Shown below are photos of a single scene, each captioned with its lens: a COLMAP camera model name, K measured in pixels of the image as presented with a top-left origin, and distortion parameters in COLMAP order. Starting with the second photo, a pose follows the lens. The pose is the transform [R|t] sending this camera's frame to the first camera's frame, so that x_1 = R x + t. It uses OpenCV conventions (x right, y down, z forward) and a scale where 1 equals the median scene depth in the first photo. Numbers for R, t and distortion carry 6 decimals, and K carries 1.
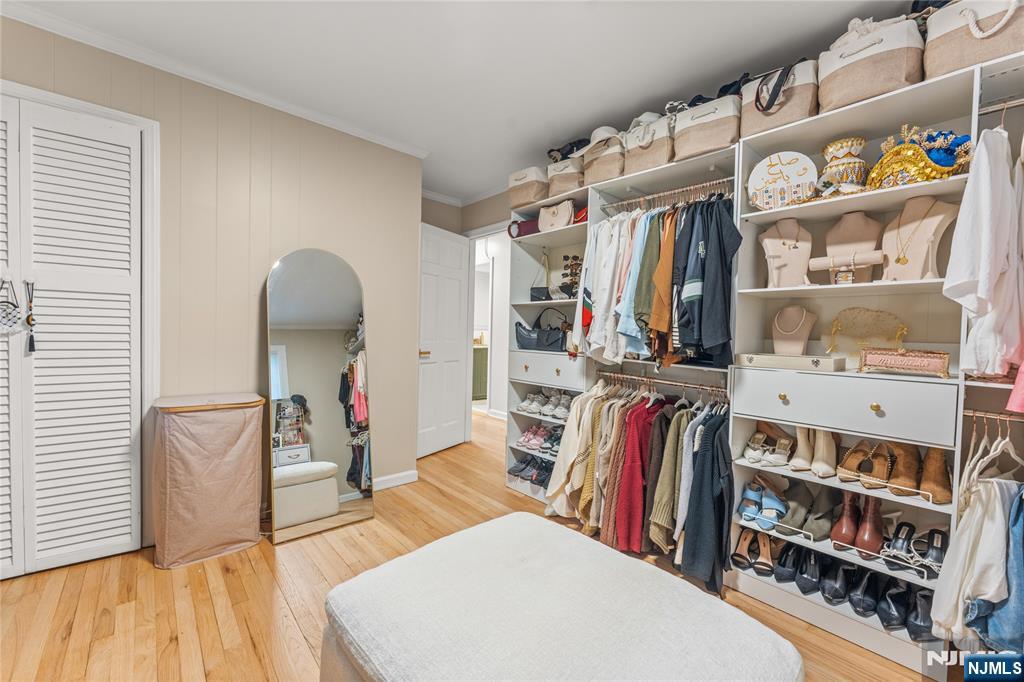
lens RADIAL K [[437.3, 0, 513.4], [0, 437.3, 347.4], [0, 0, 1]] dist [0.000219, 0.000098]
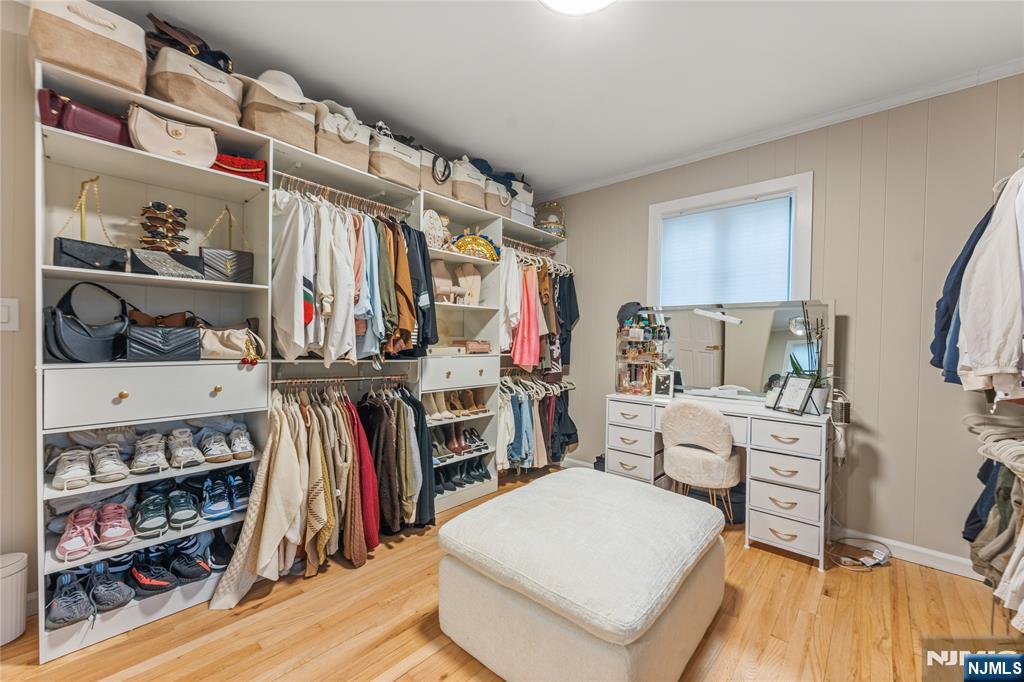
lens RADIAL K [[407.9, 0, 508.7], [0, 407.9, 342.6], [0, 0, 1]] dist [-0.000223, -0.000036]
pose [[-0.130440, -0.041375, 0.990592, -0.731771], [0.010377, 0.999017, 0.043094, -0.049345], [-0.991402, 0.015901, -0.129882, 0.841816]]
